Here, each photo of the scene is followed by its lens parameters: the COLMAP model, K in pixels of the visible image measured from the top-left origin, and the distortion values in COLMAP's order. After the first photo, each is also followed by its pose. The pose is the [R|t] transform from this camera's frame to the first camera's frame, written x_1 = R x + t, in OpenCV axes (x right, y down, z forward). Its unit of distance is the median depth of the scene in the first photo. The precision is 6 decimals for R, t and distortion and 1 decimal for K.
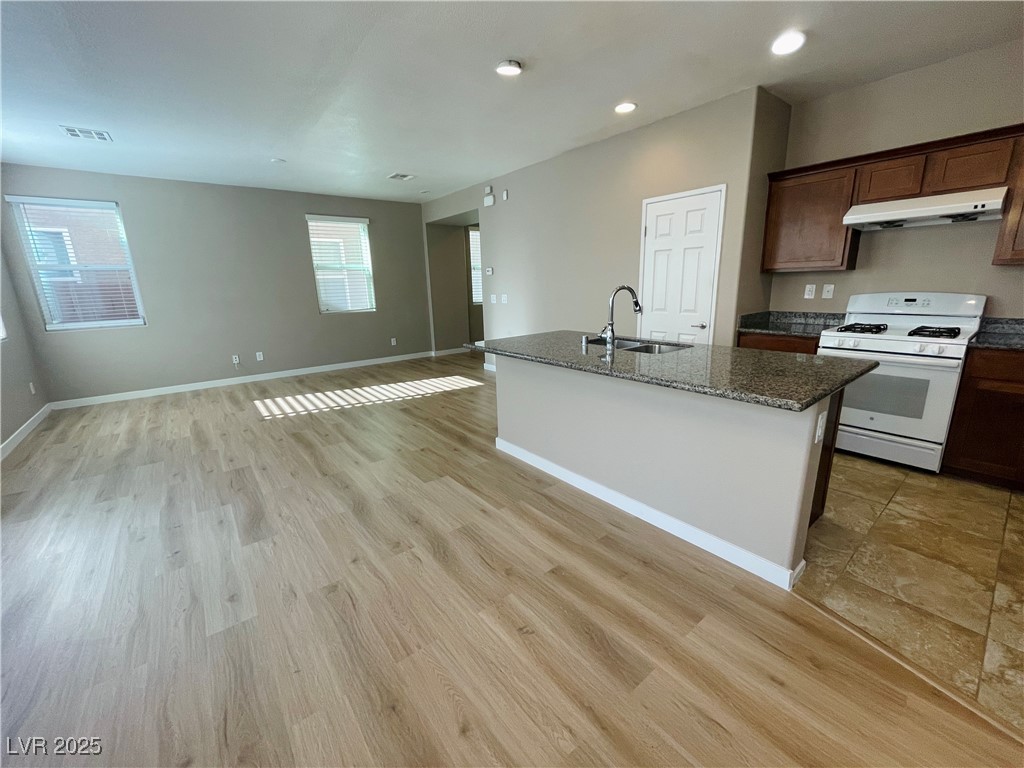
lens RADIAL K [[415.1, 0, 514.1], [0, 415.1, 383.9], [0, 0, 1]] dist [-0.002674, -0.000039]
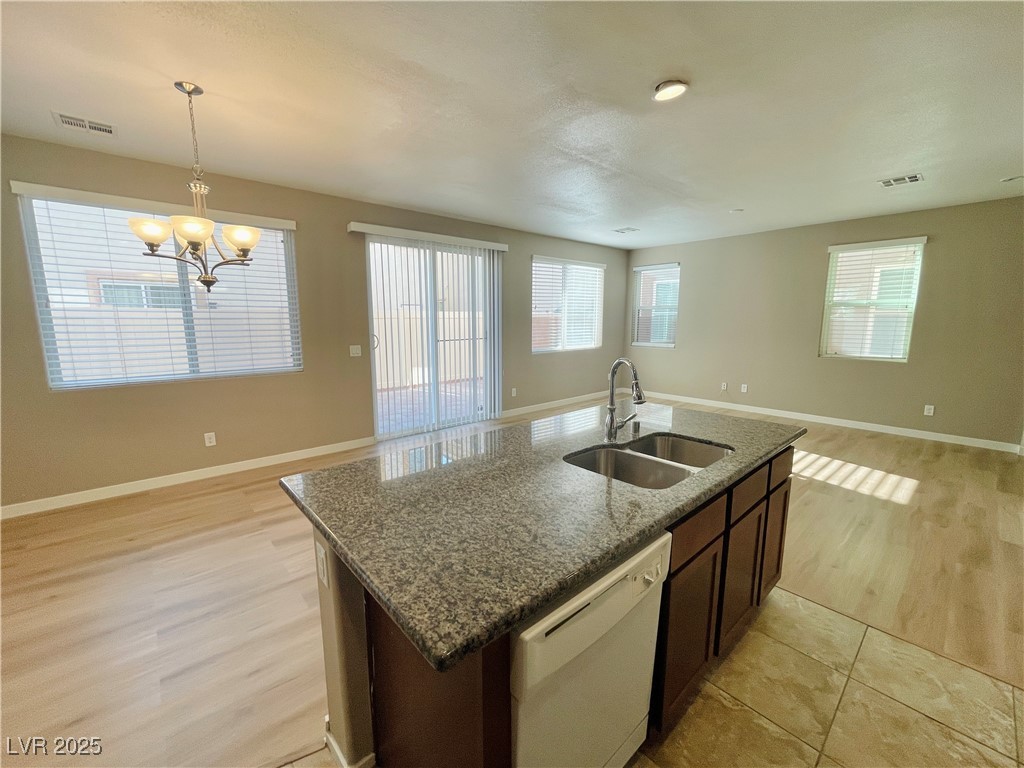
lens RADIAL K [[415.1, 0, 514.1], [0, 415.1, 383.9], [0, 0, 1]] dist [-0.002674, -0.000039]
pose [[0.056979, 0.181192, -0.981796, 0.807563], [-0.237289, 0.957672, 0.162968, -0.229963], [0.969767, 0.223684, 0.097562, 0.669161]]
